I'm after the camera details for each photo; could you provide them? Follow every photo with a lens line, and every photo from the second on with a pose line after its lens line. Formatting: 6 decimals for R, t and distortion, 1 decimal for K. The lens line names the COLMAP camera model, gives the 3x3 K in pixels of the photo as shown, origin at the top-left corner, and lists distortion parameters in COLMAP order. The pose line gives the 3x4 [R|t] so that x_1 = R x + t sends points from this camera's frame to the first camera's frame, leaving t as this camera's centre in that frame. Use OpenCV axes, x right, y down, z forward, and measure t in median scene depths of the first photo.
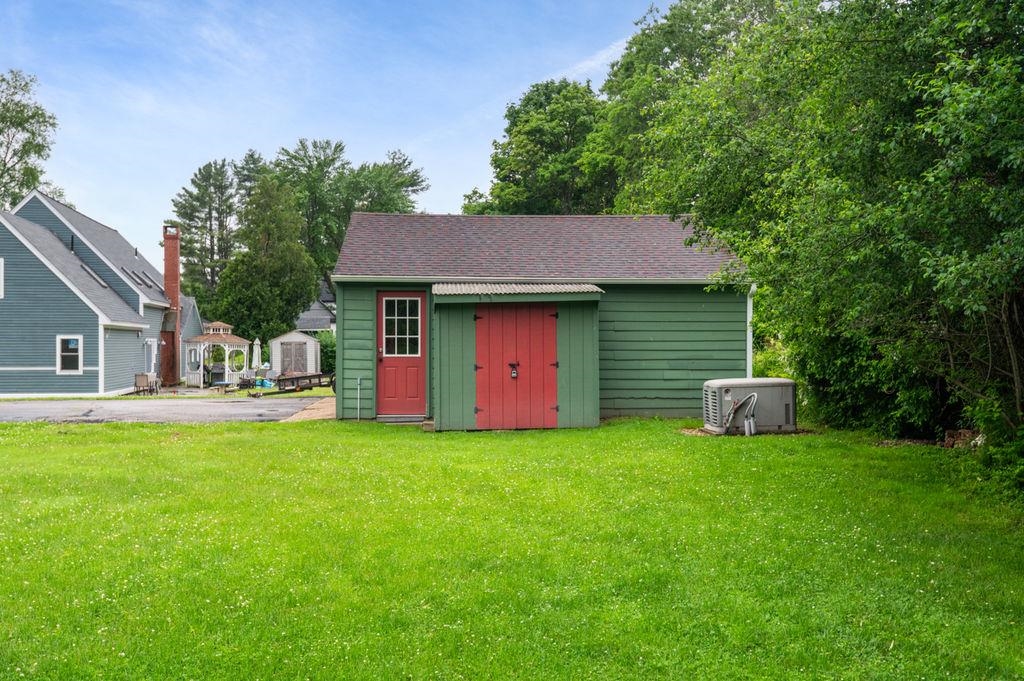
lens RADIAL K [[1040.7, 0, 513.9], [0, 1040.7, 338.9], [0, 0, 1]] dist [-0.009404, 0.000000]
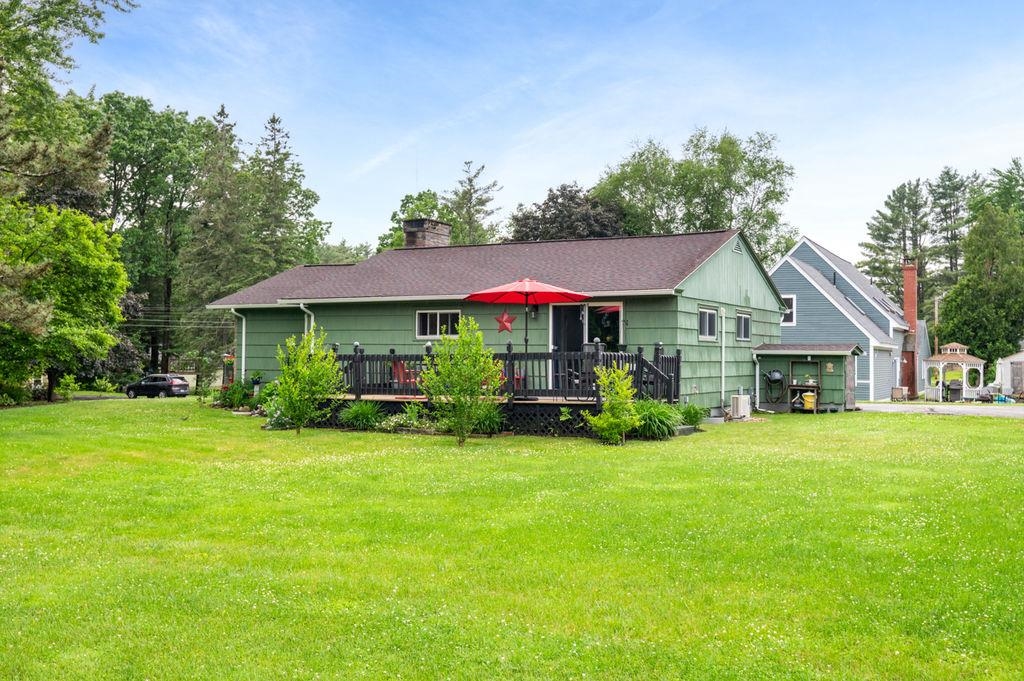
lens RADIAL K [[1040.7, 0, 476.4], [0, 1040.7, 332.3], [0, 0, 1]] dist [-0.009404, 0.000000]
pose [[0.791318, -0.005557, -0.611380, -0.007443], [-0.008552, 0.999760, -0.020156, -0.000731], [0.611345, 0.021178, 0.791080, -0.142574]]
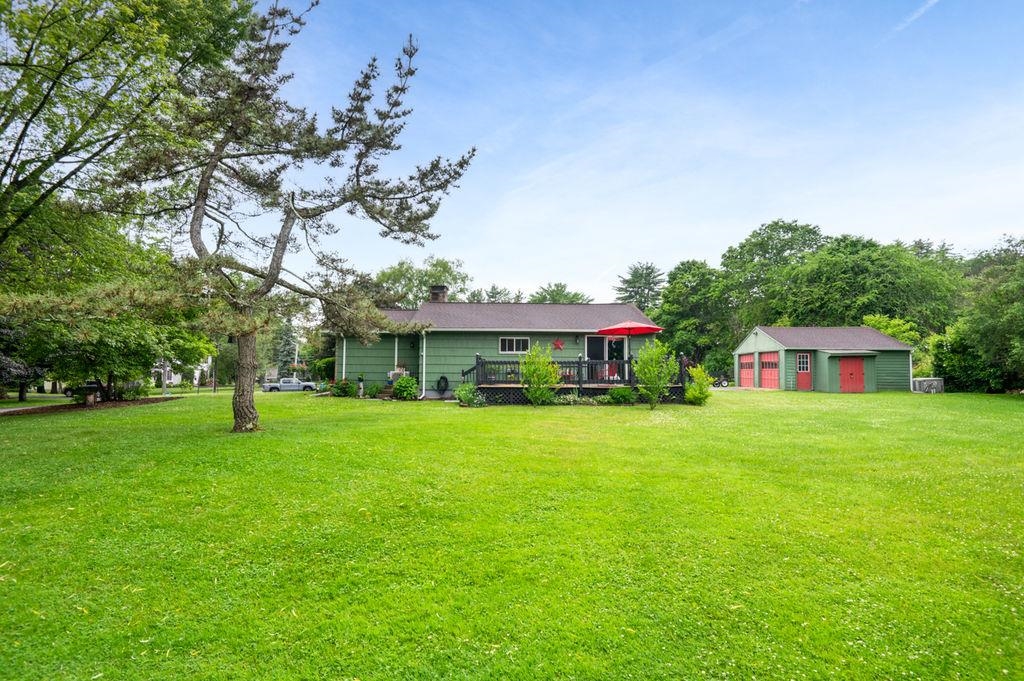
lens RADIAL K [[517.8, 0, 515.8], [0, 517.8, 341.6], [0, 0, 1]] dist [-0.024940, -0.003552]
pose [[0.992824, 0.000403, -0.119586, -0.195318], [-0.007331, 0.998319, -0.057494, 0.005203], [0.119362, 0.057958, 0.991158, -0.177762]]
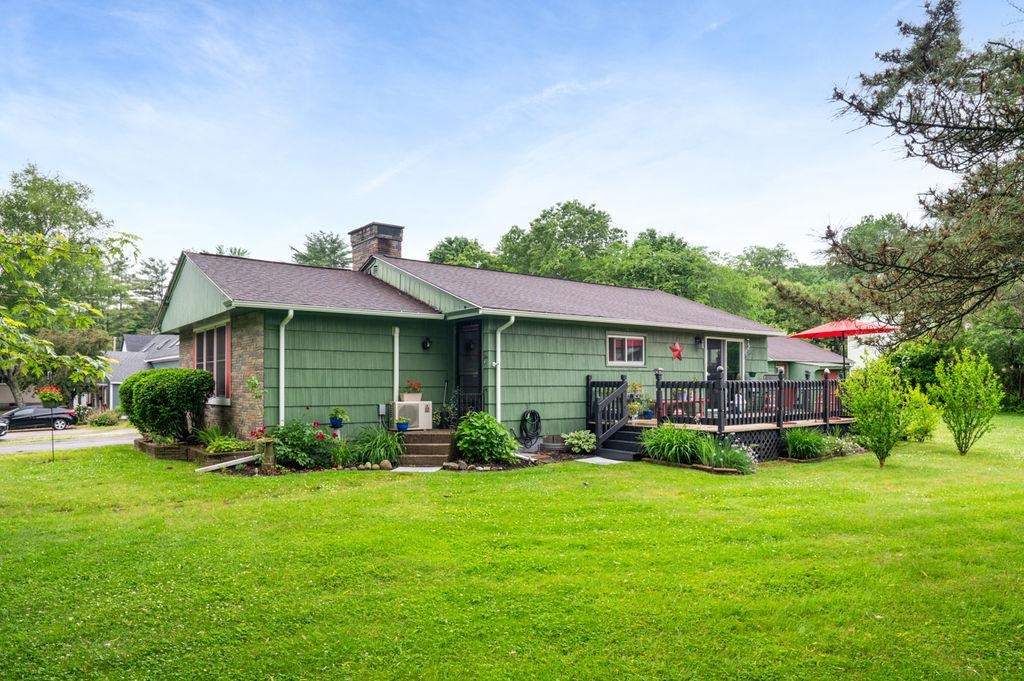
lens RADIAL K [[658.9, 0, 510.9], [0, 658.9, 345.7], [0, 0, 1]] dist [-0.005979, -0.007063]
pose [[0.860082, 0.027929, 0.509391, -0.377890], [-0.000546, 0.998550, -0.053827, -0.000075], [-0.510156, 0.046017, 0.858850, -0.040804]]
